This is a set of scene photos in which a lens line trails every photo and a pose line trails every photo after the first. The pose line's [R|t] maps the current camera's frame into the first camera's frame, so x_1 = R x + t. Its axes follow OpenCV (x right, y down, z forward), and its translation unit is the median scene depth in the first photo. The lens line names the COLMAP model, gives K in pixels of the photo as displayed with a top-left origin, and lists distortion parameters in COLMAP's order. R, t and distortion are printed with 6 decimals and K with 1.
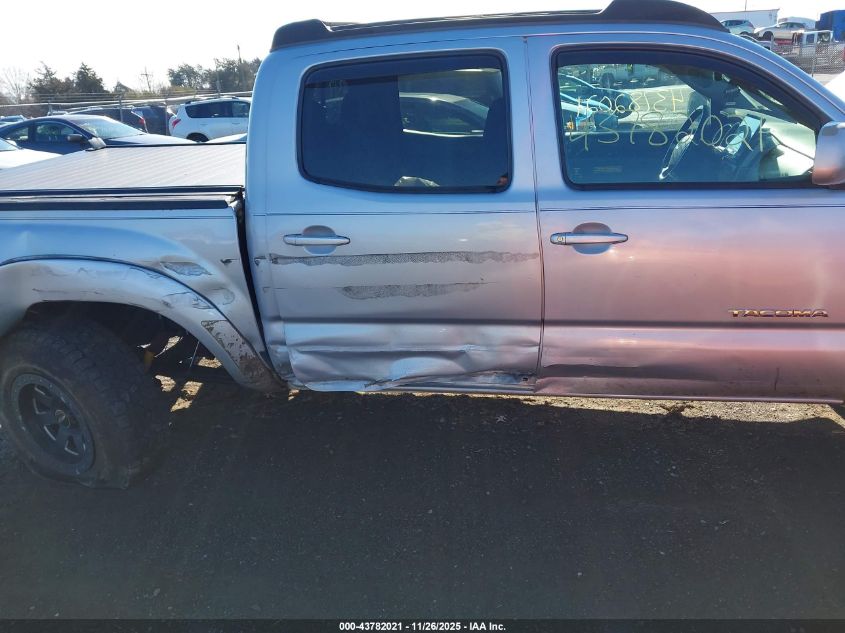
lens RADIAL K [[676.3, 0, 423.8], [0, 676.3, 324.7], [0, 0, 1]] dist [0.036514, -0.069658]
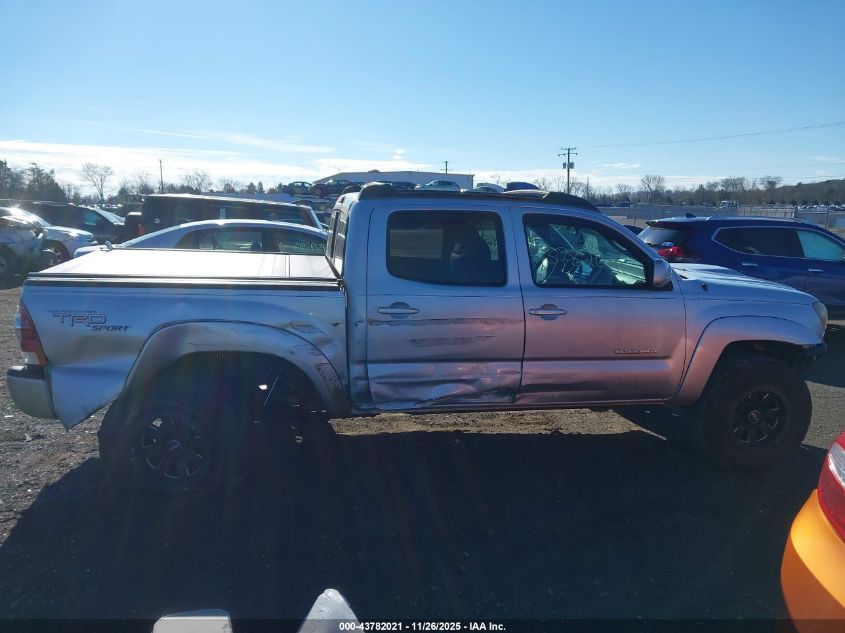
lens RADIAL K [[676.3, 0, 420.1], [0, 676.3, 310.6], [0, 0, 1]] dist [0.036514, -0.069658]
pose [[0.924263, 0.026653, 0.380826, -0.719315], [0.052330, 0.979298, -0.195545, 0.195470], [-0.378153, 0.200663, 0.903734, -0.501644]]
